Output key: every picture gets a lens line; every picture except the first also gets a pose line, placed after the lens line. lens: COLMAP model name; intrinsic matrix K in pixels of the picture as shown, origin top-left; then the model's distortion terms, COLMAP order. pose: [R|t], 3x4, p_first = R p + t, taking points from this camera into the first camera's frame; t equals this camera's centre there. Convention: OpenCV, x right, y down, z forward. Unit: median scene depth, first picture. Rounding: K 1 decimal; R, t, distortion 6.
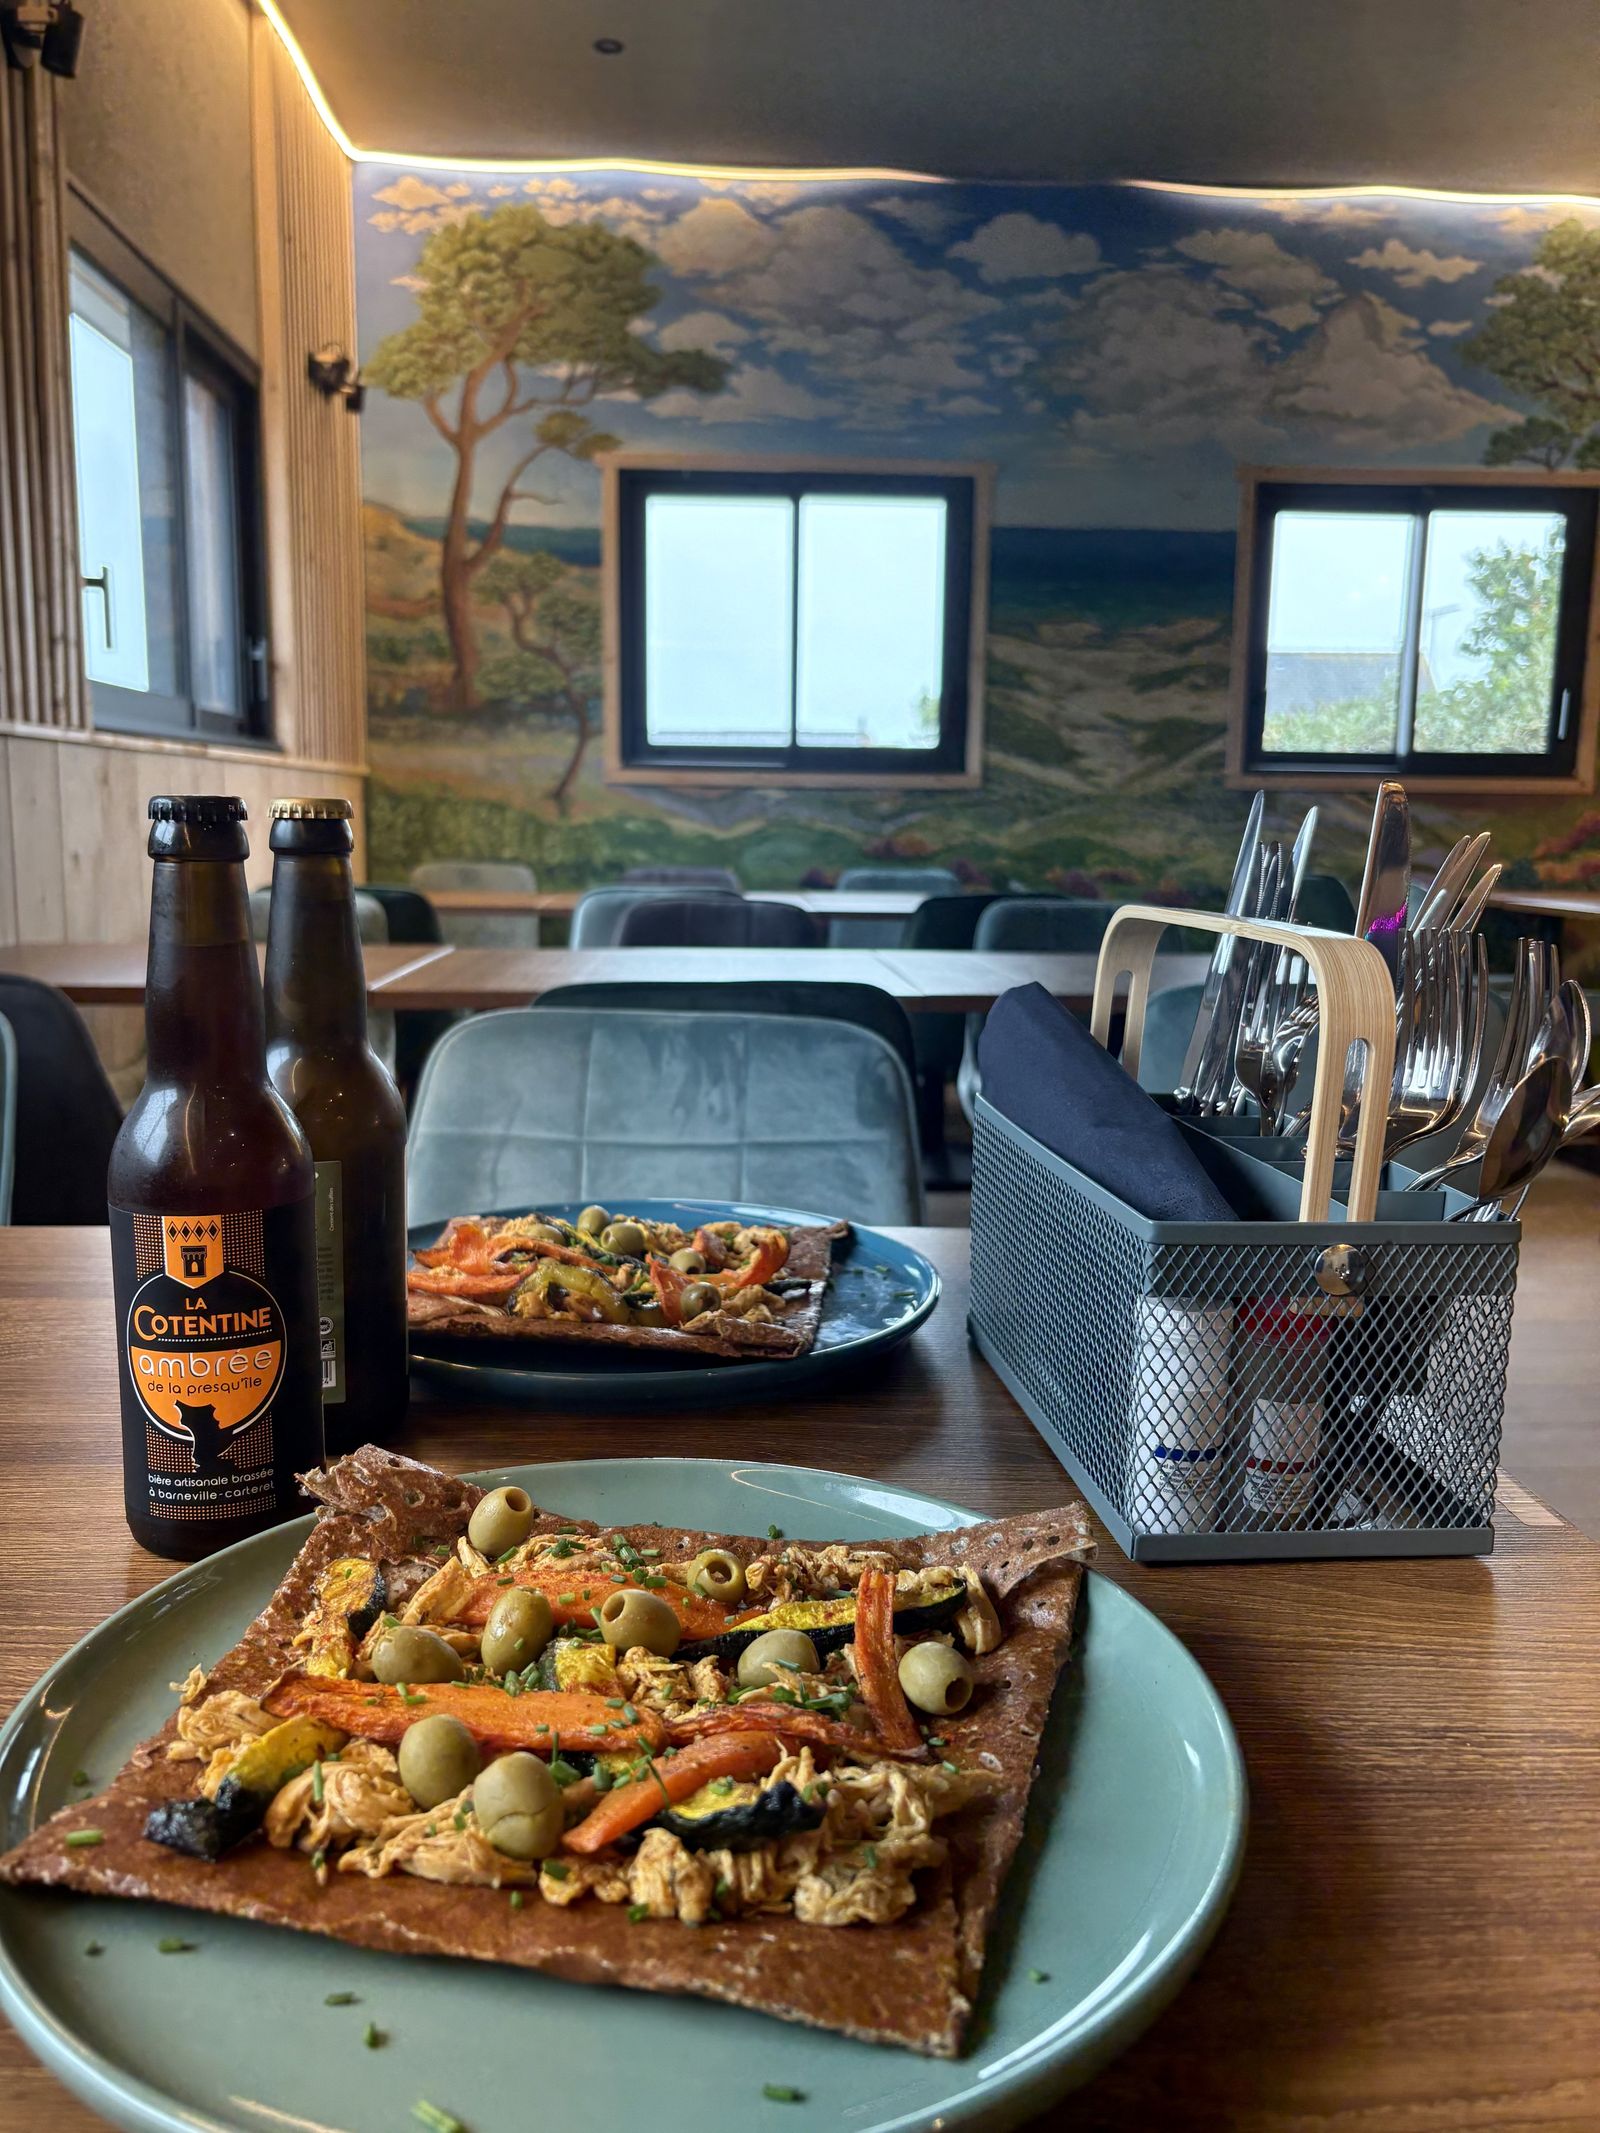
lens RADIAL K [[1585.9, 0, 792.1], [0, 1585.9, 1081.1], [0, 0, 1]] dist [0.010109, -0.021949]
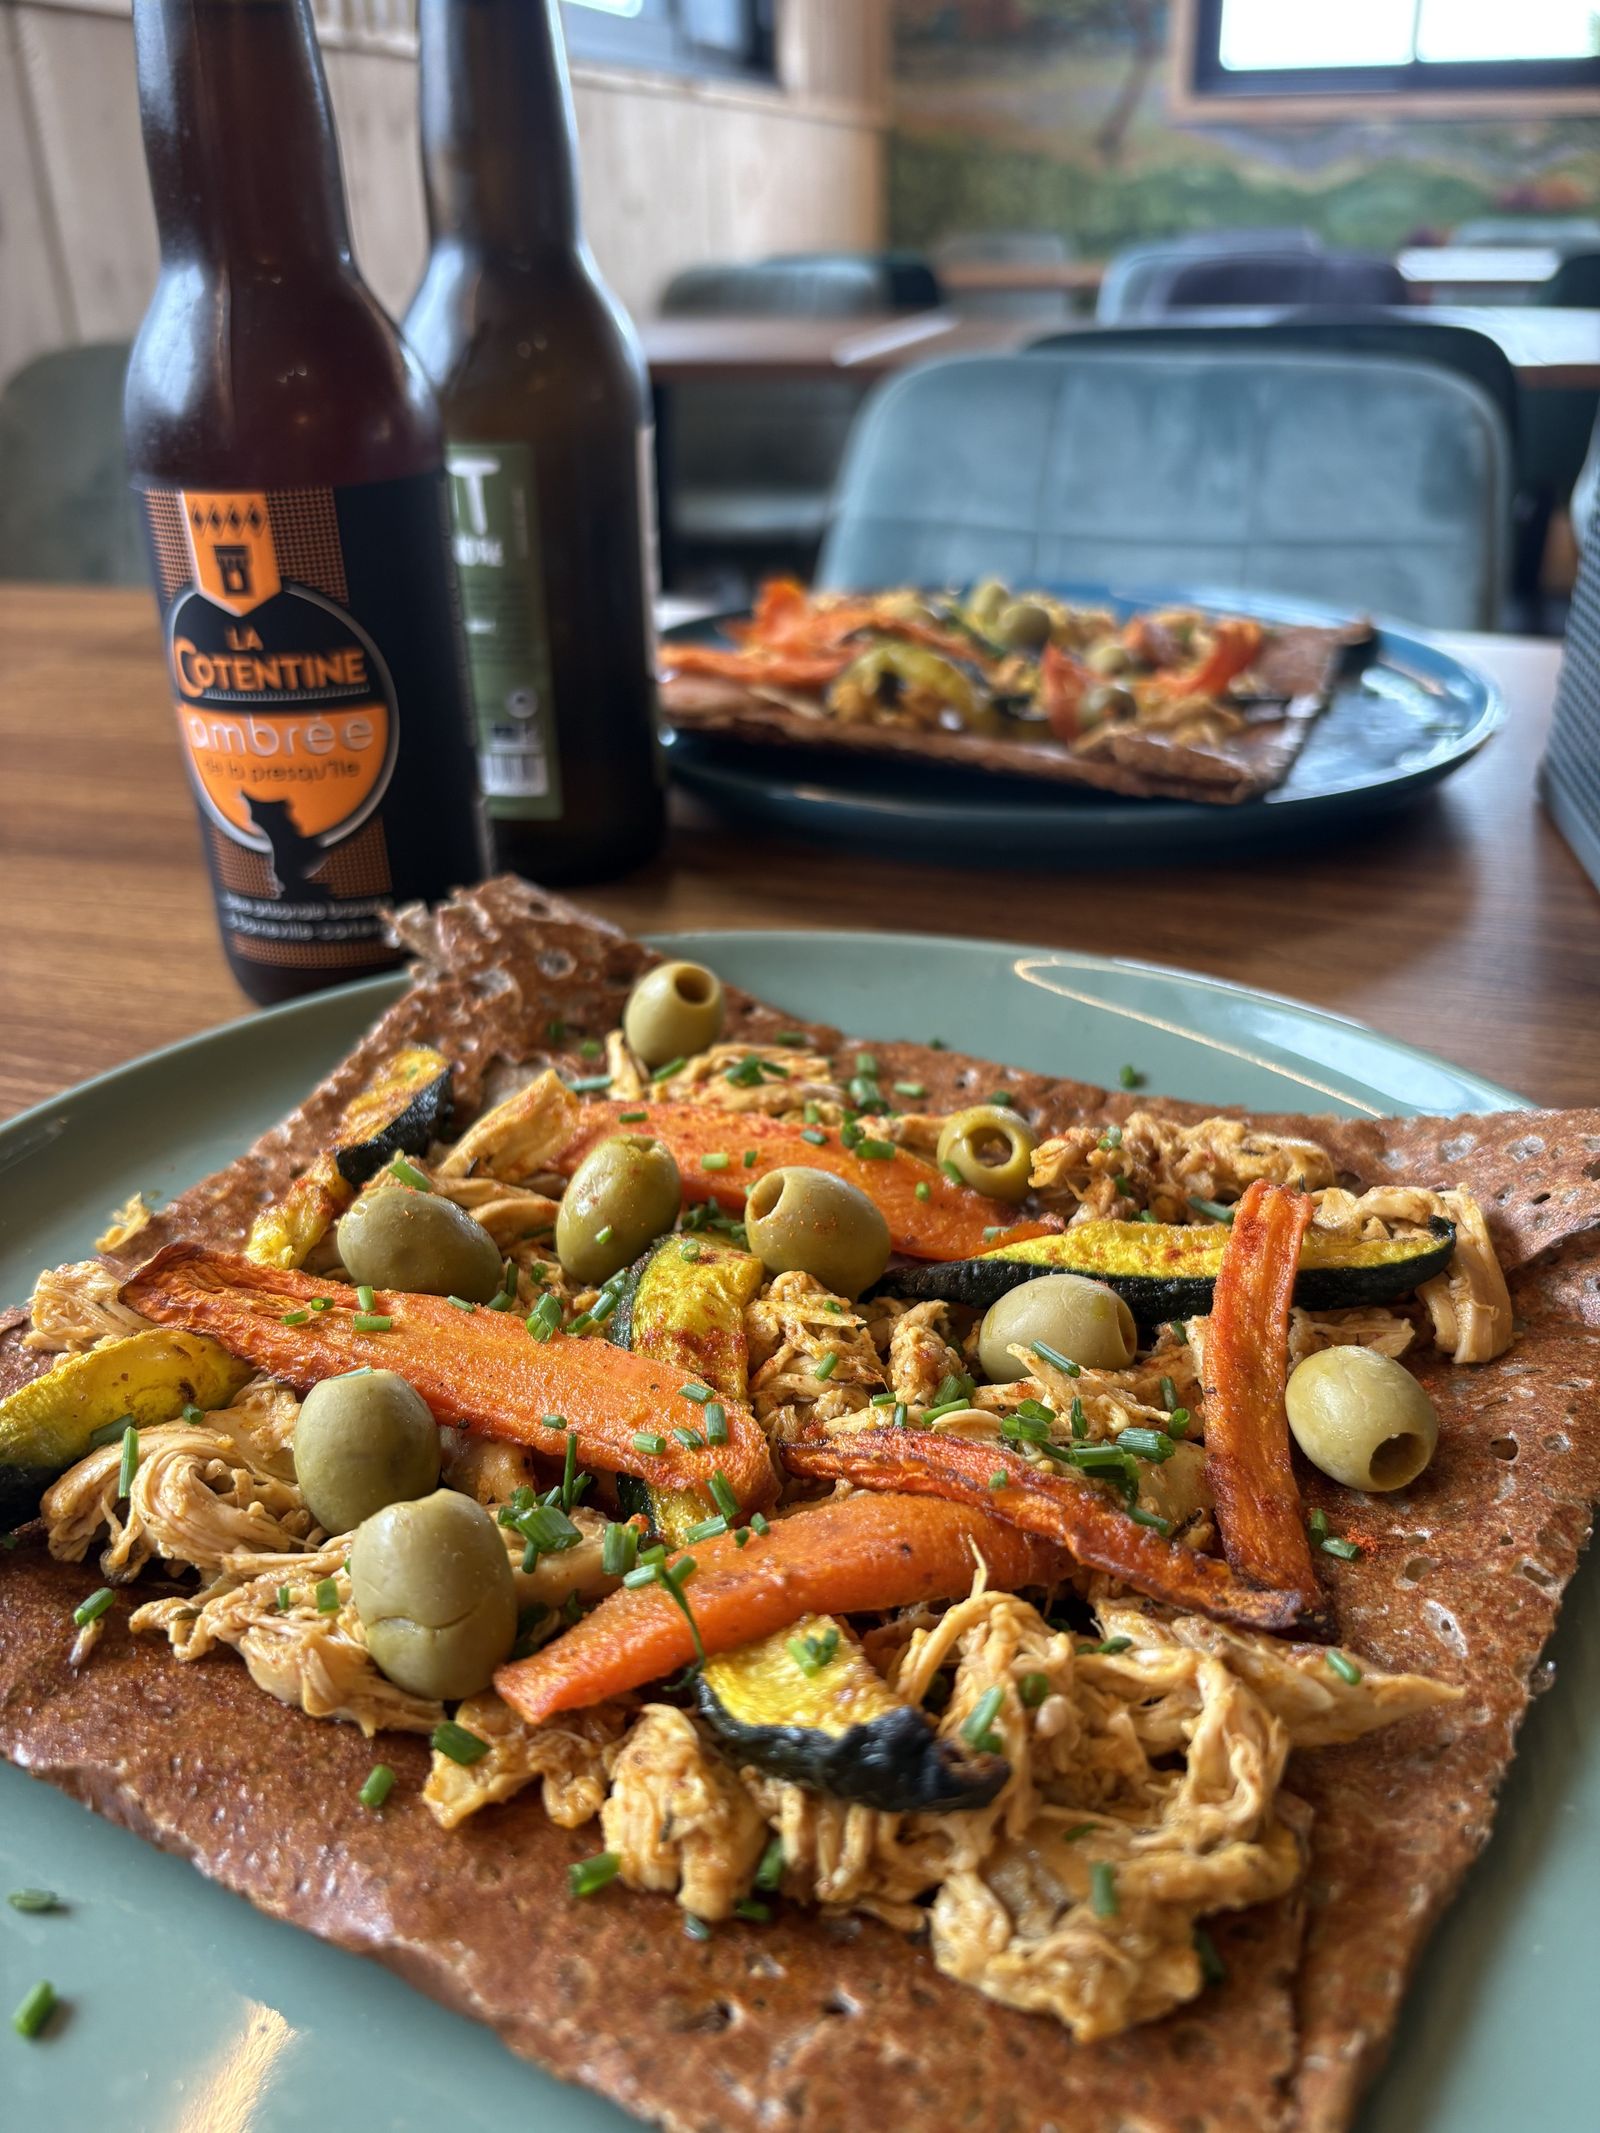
lens RADIAL K [[1585.9, 0, 805.1], [0, 1585.9, 1074.0], [0, 0, 1]] dist [0.010109, -0.021949]
pose [[0.948281, 0.118024, -0.294675, 0.049806], [-0.015075, 0.944006, 0.329585, 0.090680], [0.317073, -0.308097, 0.896962, 0.438772]]
